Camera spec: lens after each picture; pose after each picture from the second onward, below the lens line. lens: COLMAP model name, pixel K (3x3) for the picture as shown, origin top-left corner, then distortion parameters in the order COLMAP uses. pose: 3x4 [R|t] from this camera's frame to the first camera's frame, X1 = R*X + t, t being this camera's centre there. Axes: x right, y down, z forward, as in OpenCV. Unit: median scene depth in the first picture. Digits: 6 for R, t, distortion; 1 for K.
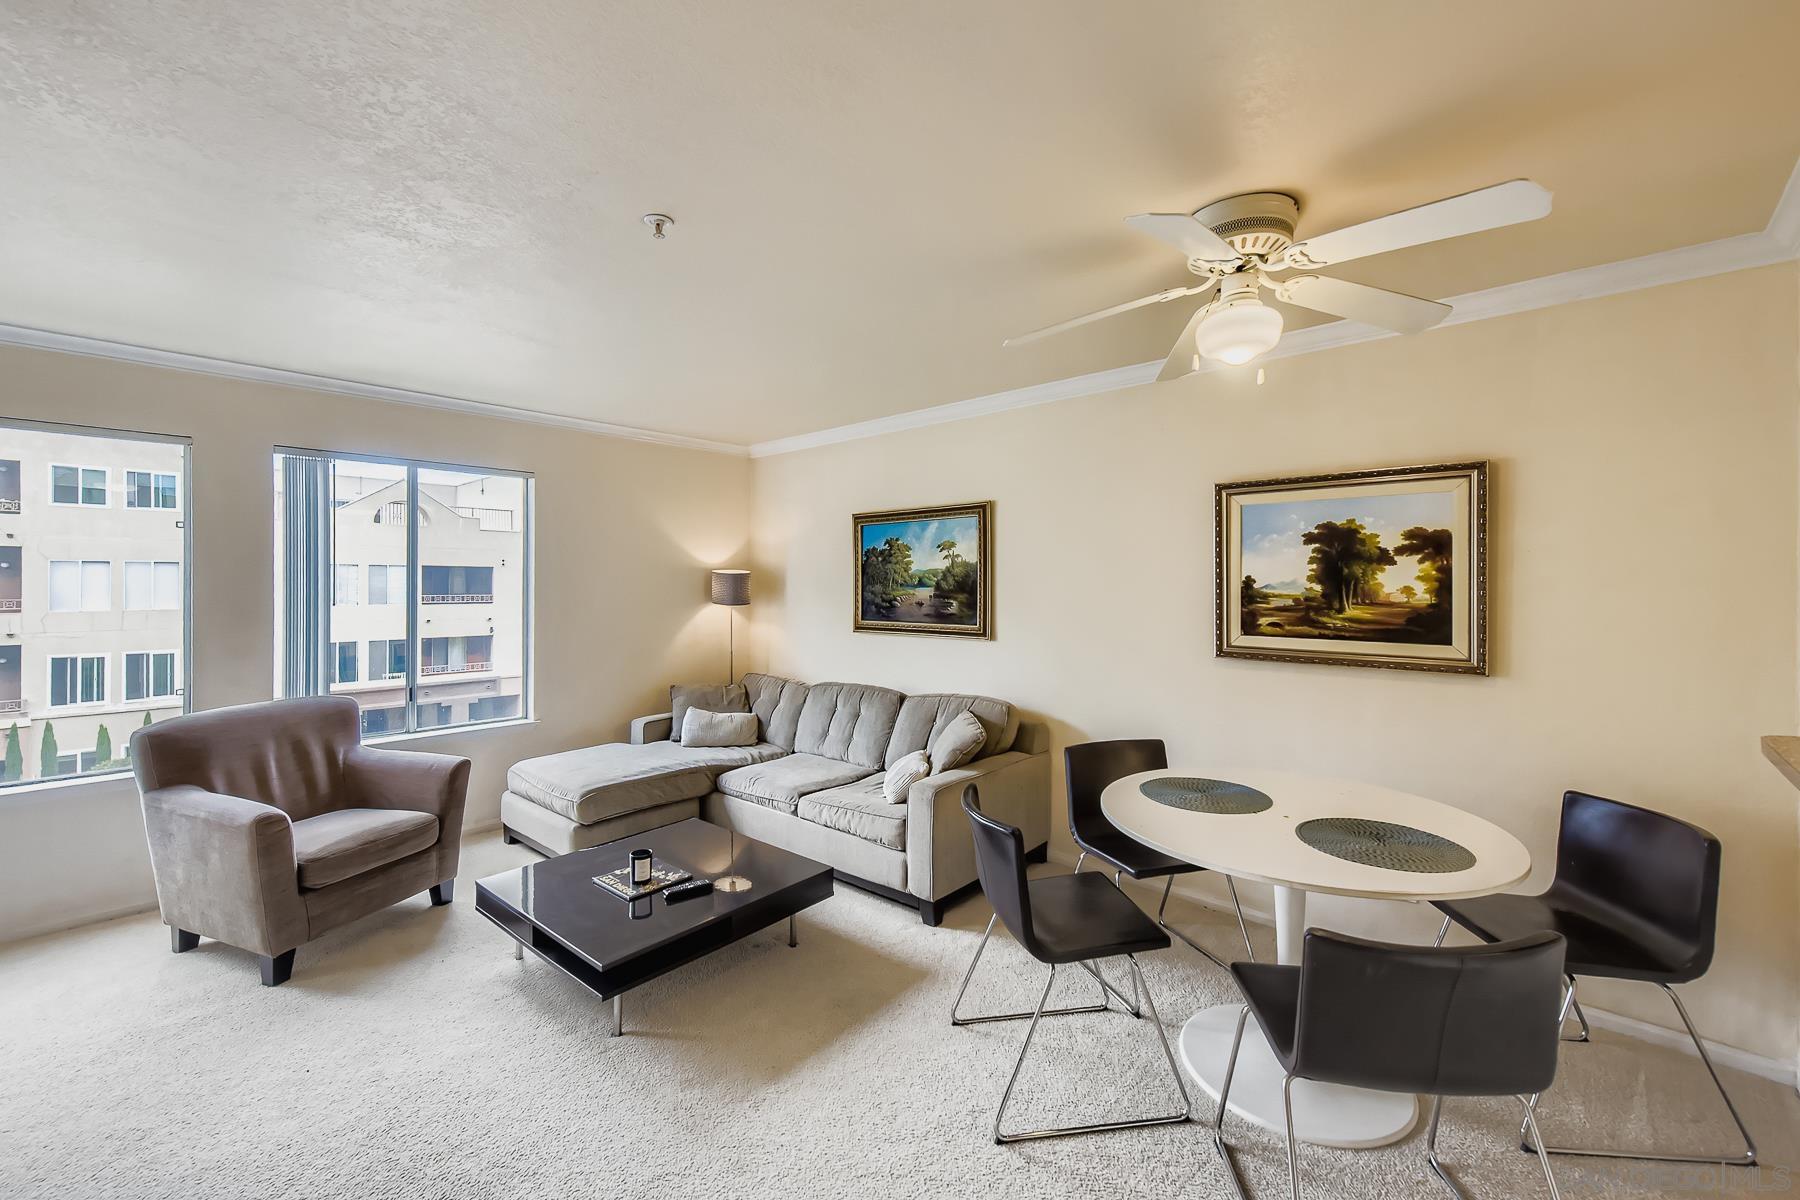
lens RADIAL K [[717.2, 0, 895.9], [0, 717.2, 588.3], [0, 0, 1]] dist [0.010898, -0.012749]
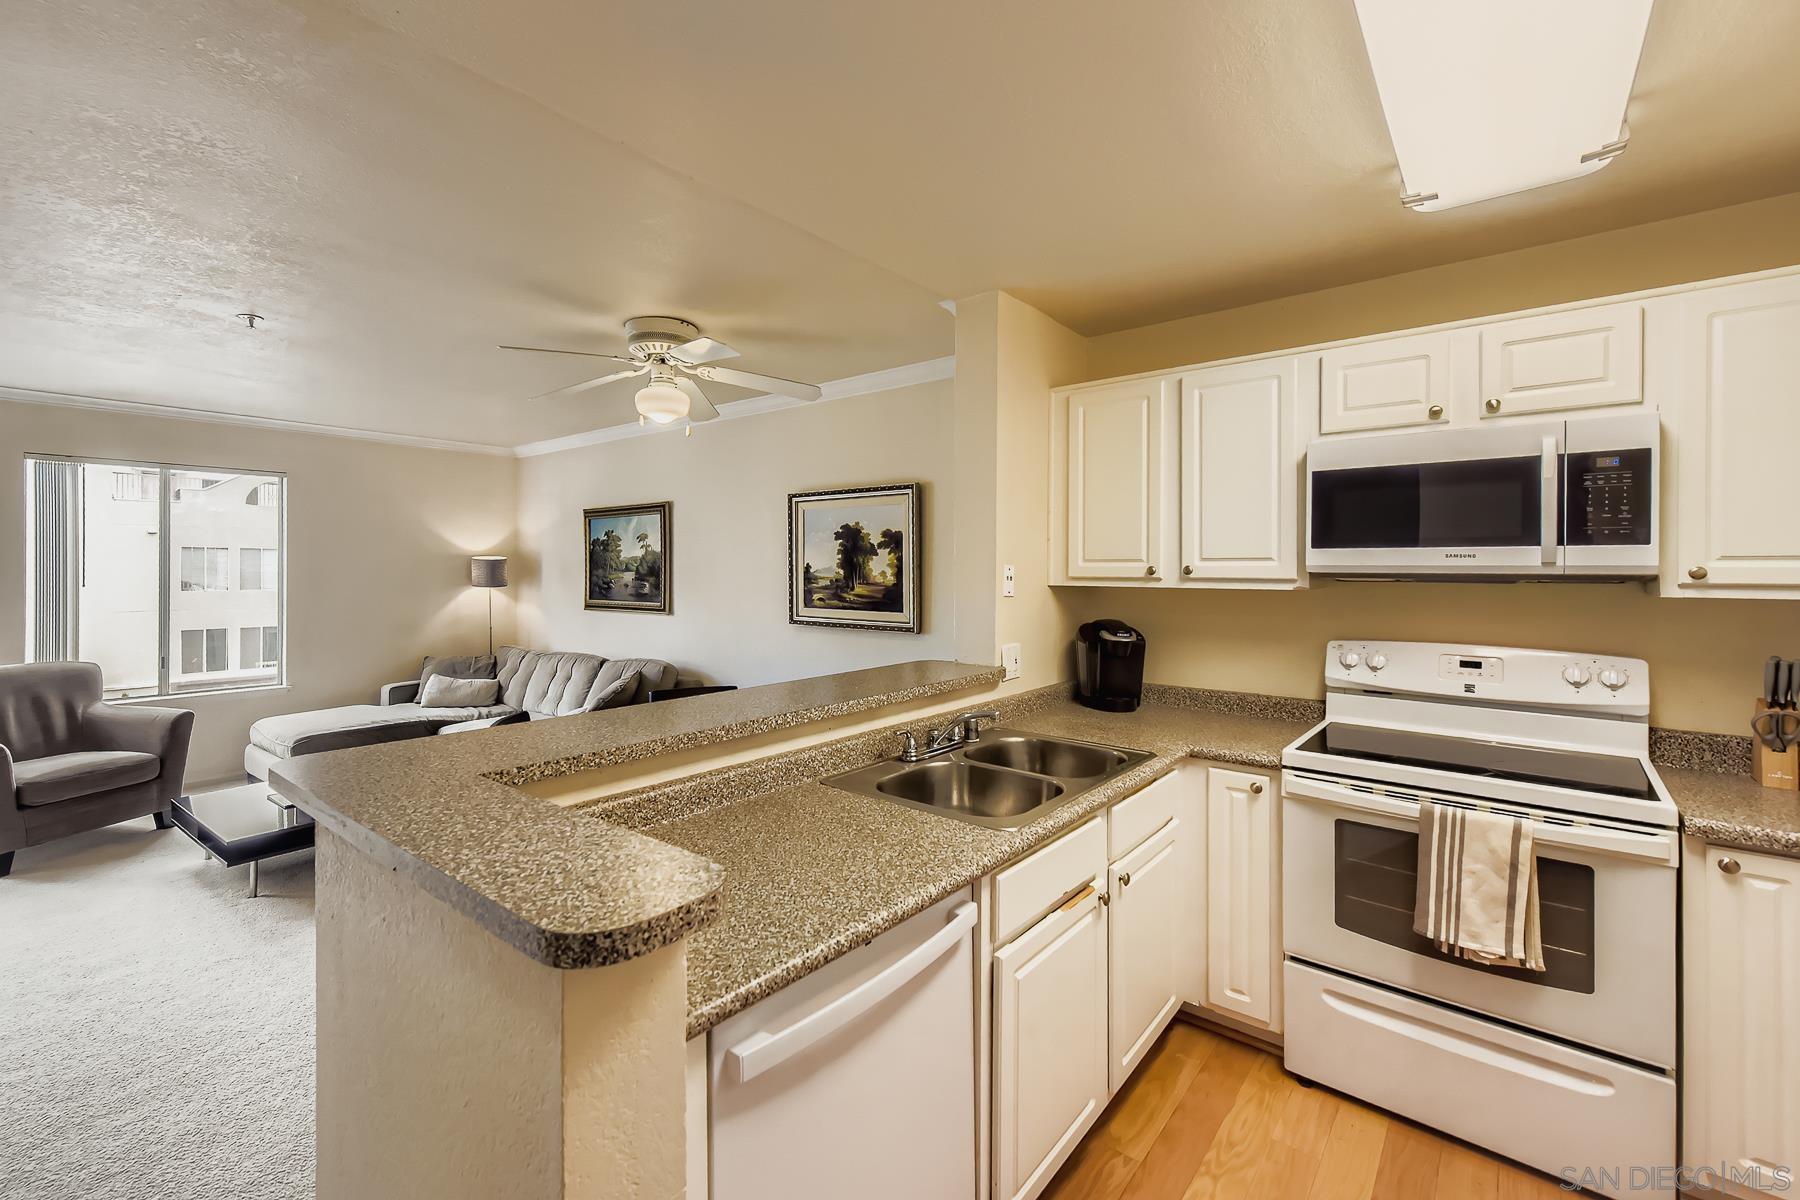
lens RADIAL K [[717.2, 0, 895.9], [0, 717.2, 588.3], [0, 0, 1]] dist [0.010898, -0.012749]
pose [[0.995864, -0.002381, 0.090829, 0.433390], [0.000429, 0.999769, 0.021510, 0.000730], [-0.090860, -0.021382, 0.995634, -0.280226]]
